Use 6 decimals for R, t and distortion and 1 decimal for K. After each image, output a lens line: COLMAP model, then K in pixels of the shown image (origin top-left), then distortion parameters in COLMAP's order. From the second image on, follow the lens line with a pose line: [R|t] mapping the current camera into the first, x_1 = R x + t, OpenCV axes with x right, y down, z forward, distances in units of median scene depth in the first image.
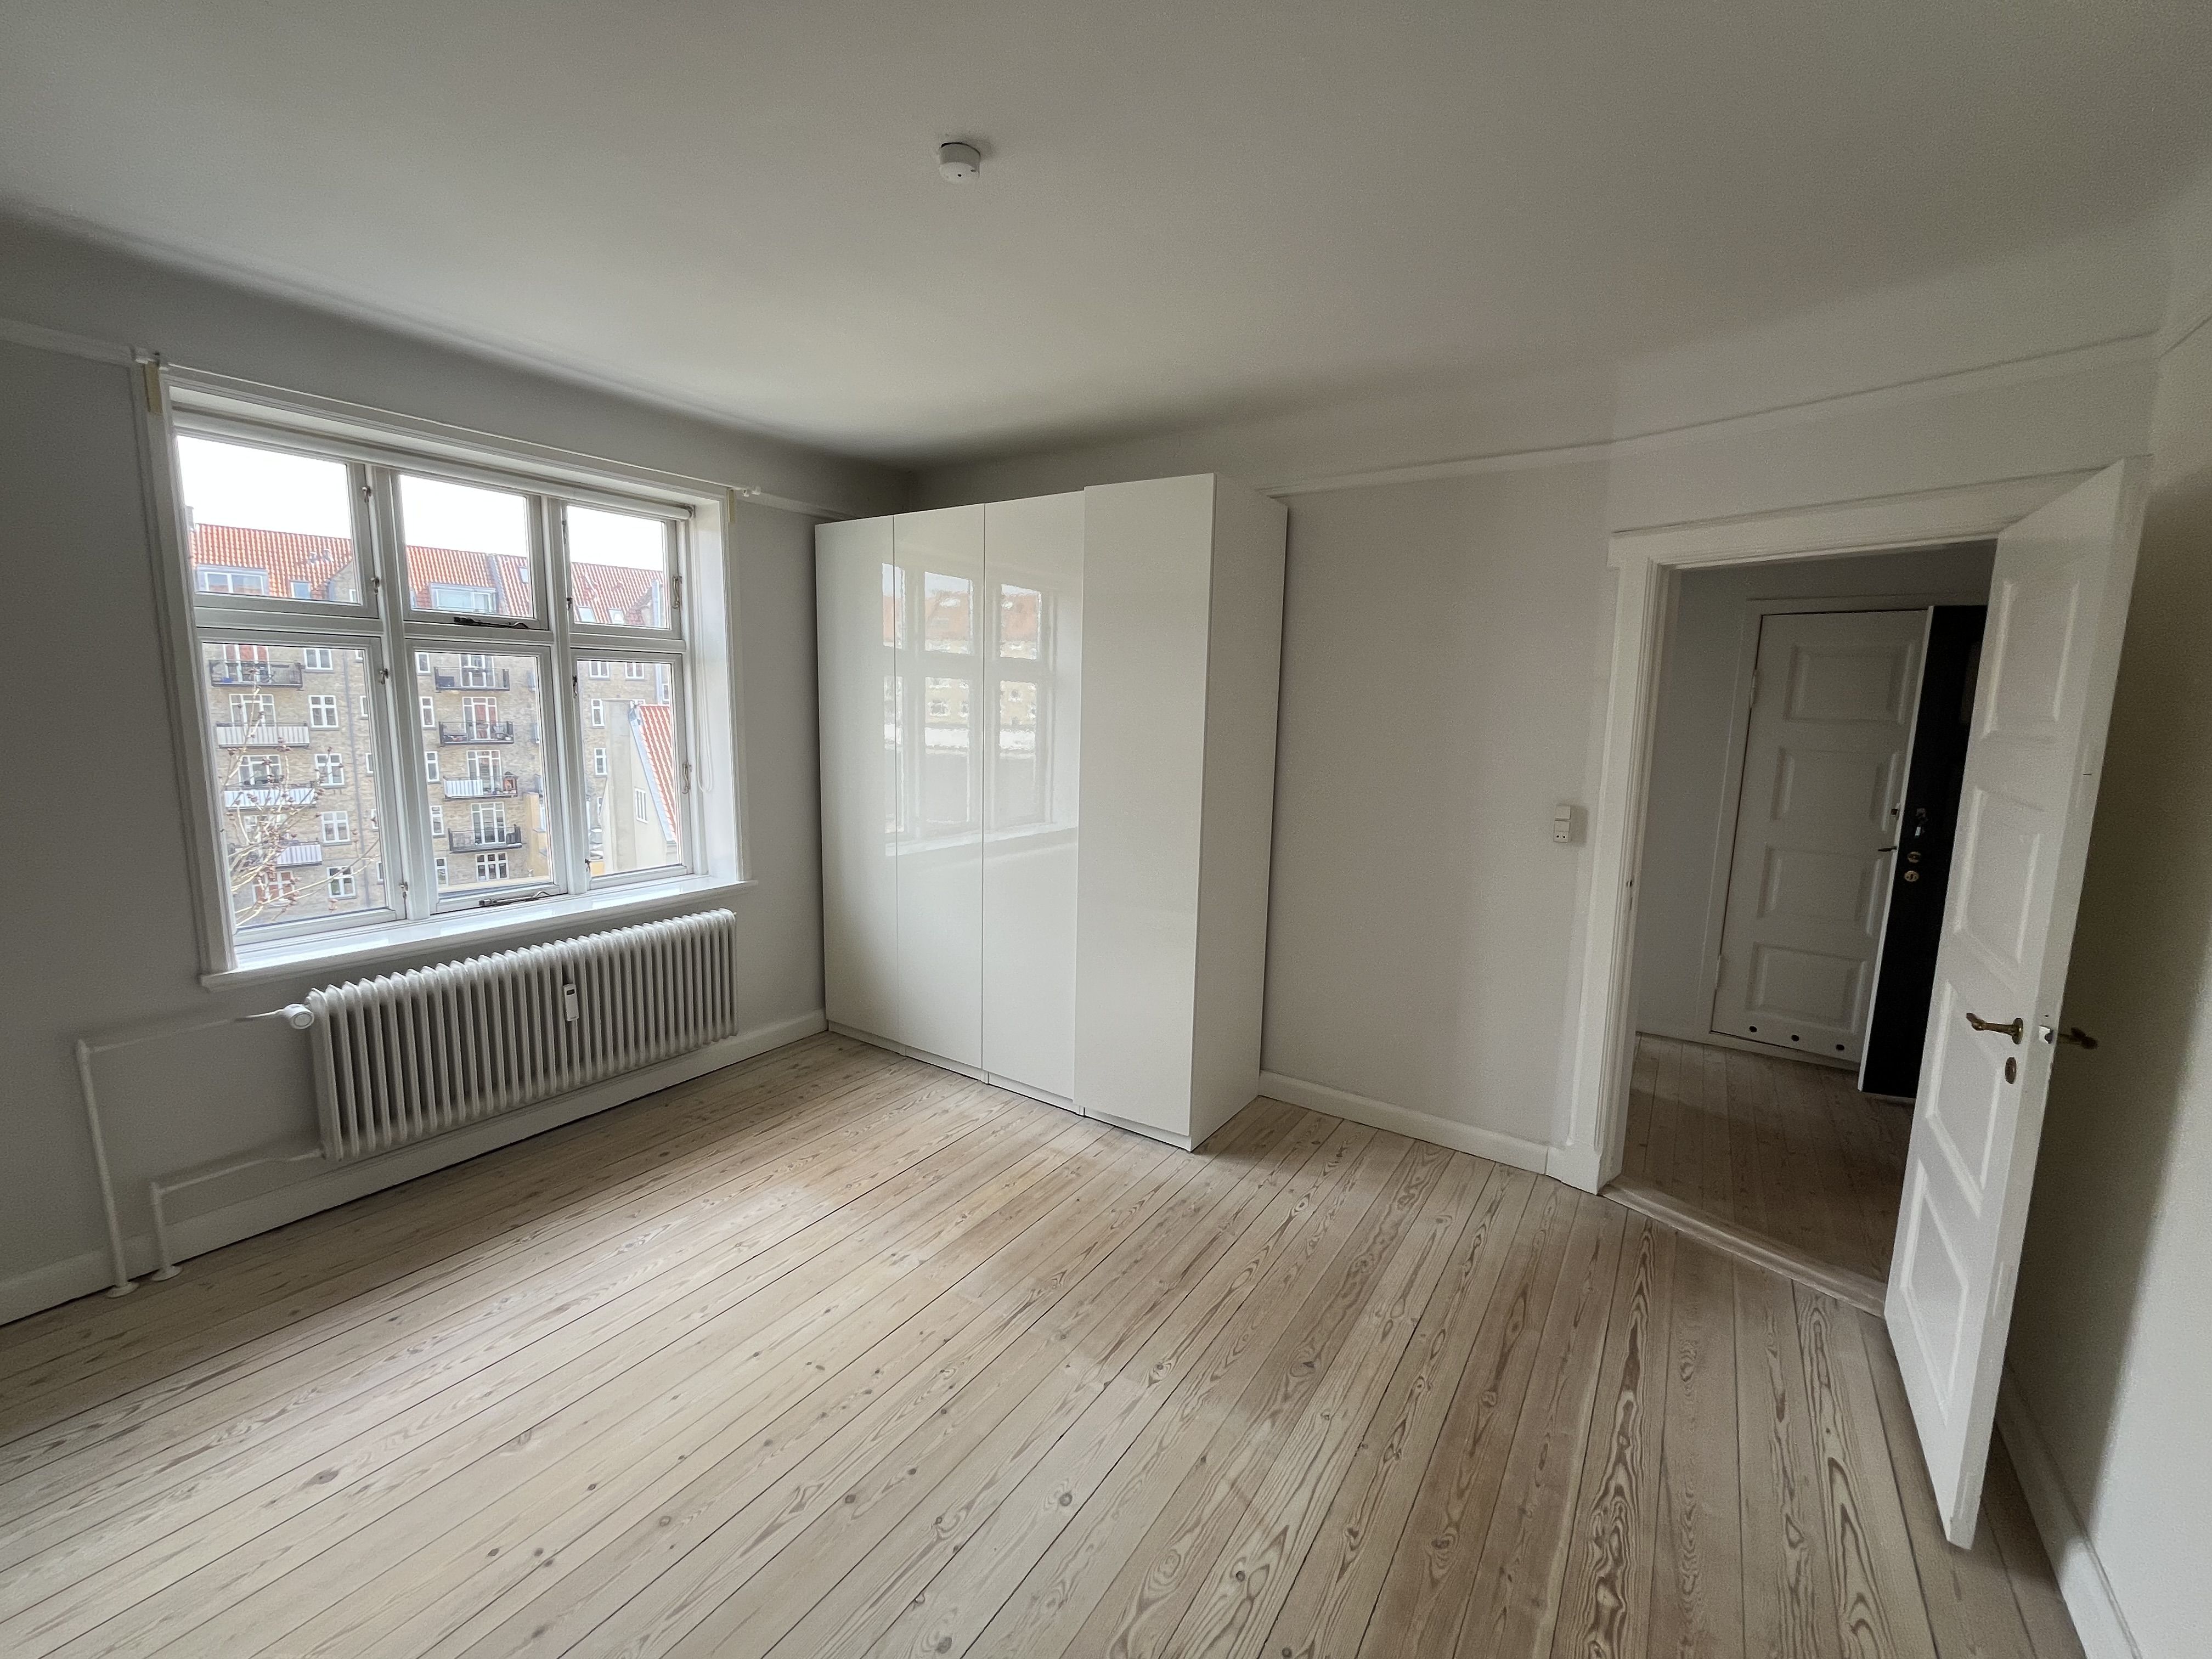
lens RADIAL K [[894.5, 0, 1116.4], [0, 894.5, 822.0], [0, 0, 1]] dist [0.001167, -0.000394]
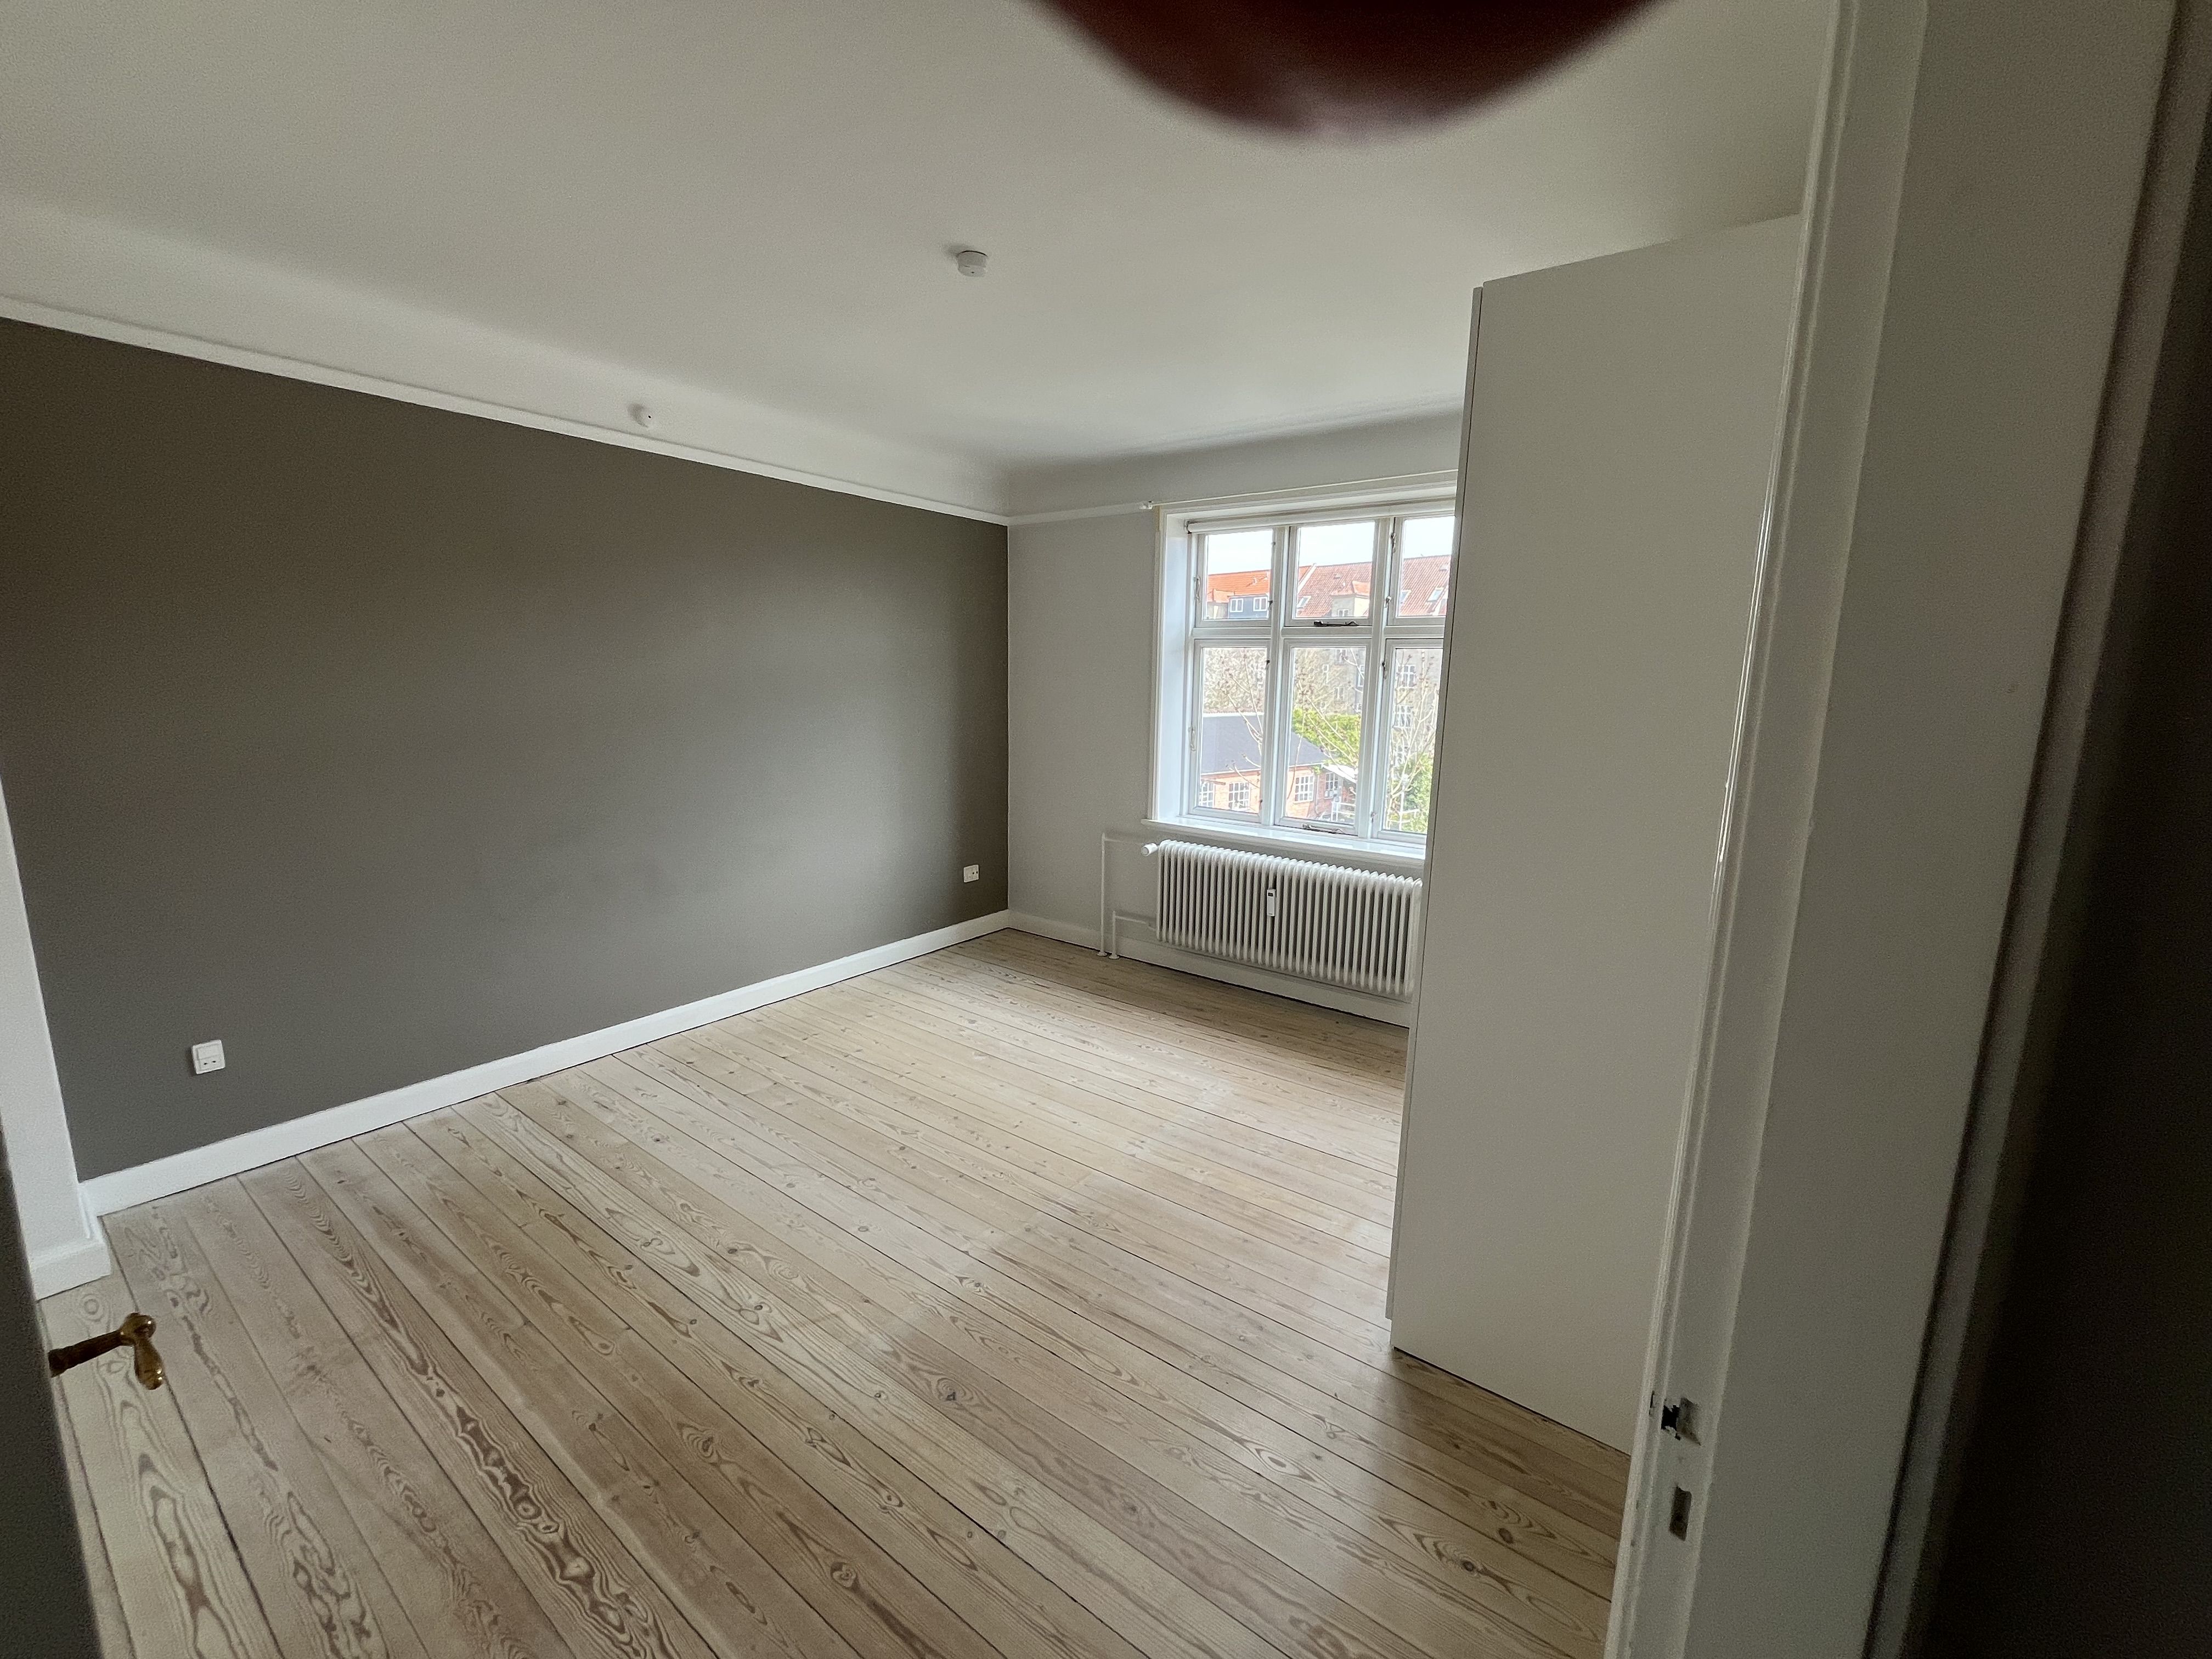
lens RADIAL K [[894.5, 0, 1116.4], [0, 894.5, 822.0], [0, 0, 1]] dist [0.001167, -0.000394]
pose [[-0.041623, 0.145141, -0.988535, 0.986647], [-0.158187, 0.975956, 0.149954, -0.113735], [0.986532, 0.162615, -0.017663, 1.058383]]
